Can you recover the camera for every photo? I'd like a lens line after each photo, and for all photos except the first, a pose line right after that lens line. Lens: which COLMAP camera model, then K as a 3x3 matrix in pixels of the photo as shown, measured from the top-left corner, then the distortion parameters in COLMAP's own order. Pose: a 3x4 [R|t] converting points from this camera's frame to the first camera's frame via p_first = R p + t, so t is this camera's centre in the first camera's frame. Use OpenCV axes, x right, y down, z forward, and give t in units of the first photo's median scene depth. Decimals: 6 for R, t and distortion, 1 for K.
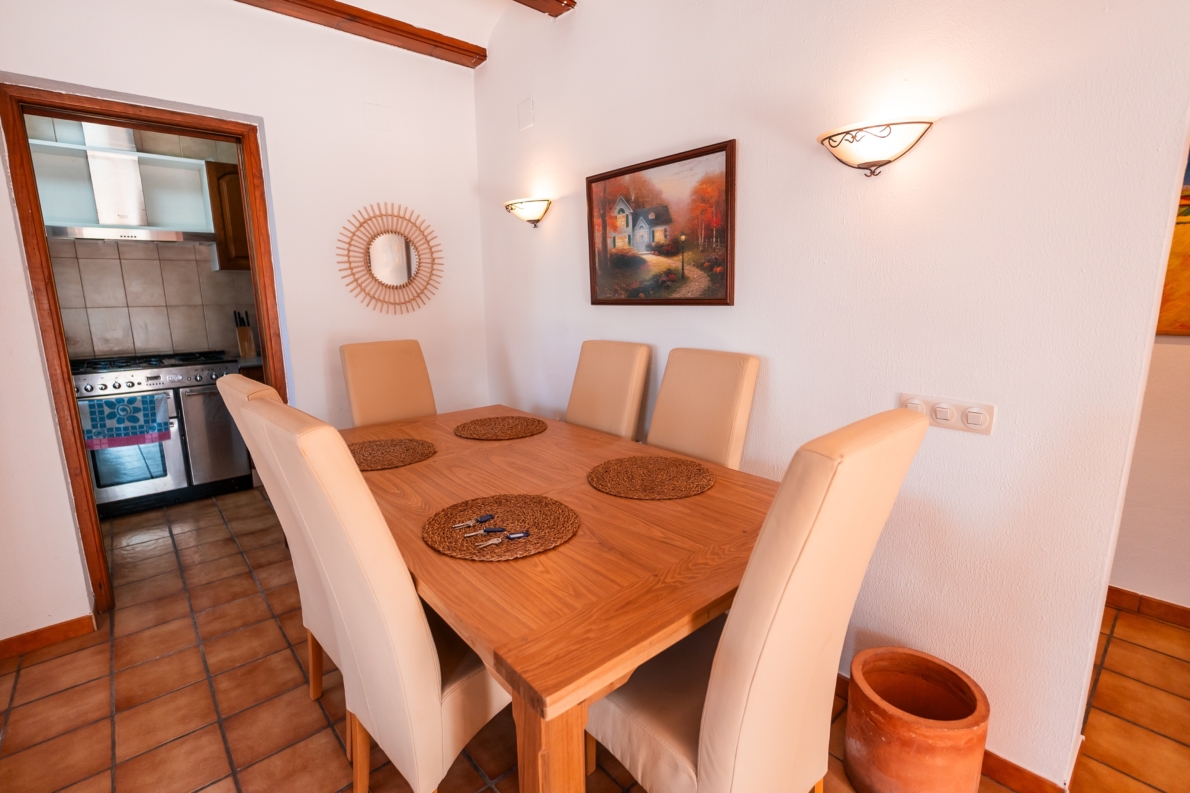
lens RADIAL K [[547.3, 0, 592.3], [0, 547.3, 395.5], [0, 0, 1]] dist [-0.009289, 0.000858]
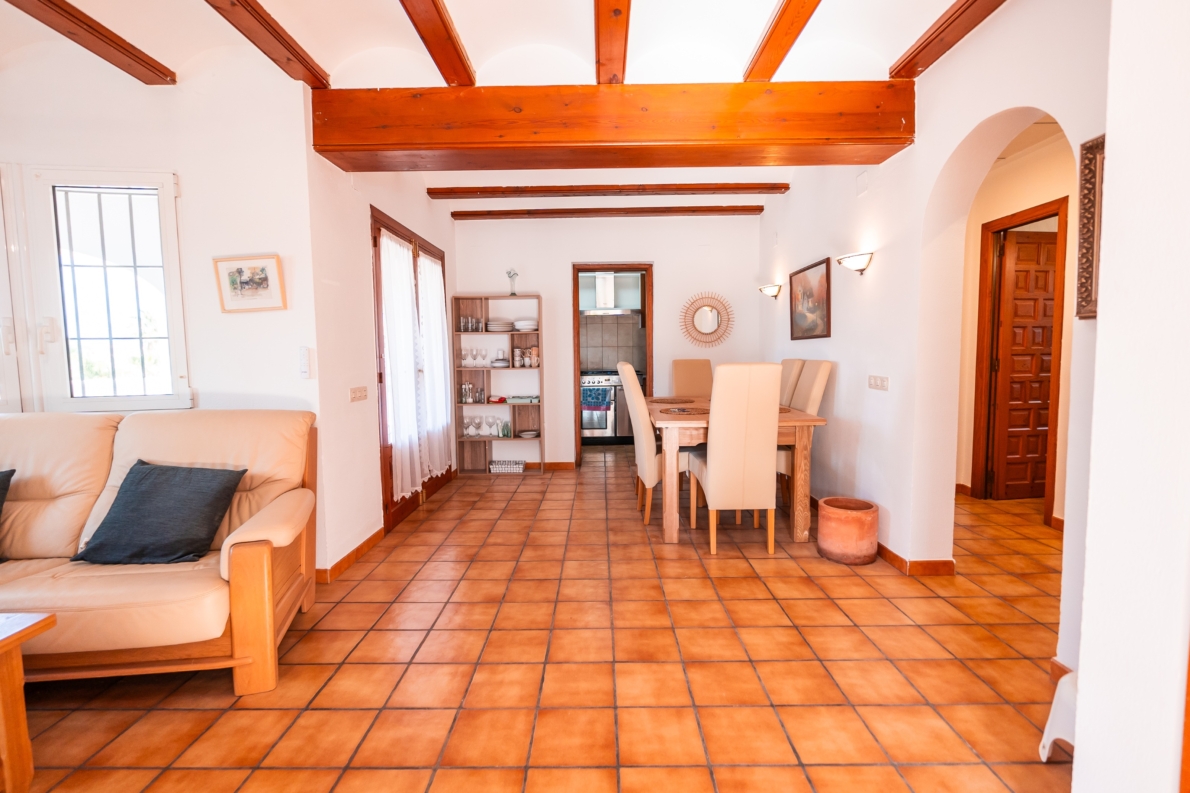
lens RADIAL K [[547.3, 0, 592.3], [0, 547.3, 395.5], [0, 0, 1]] dist [-0.009289, 0.000858]
pose [[0.741507, 0.054154, -0.668756, 0.571344], [-0.121954, 0.991012, -0.054971, 0.154396], [0.659768, 0.122319, 0.741447, -0.600196]]
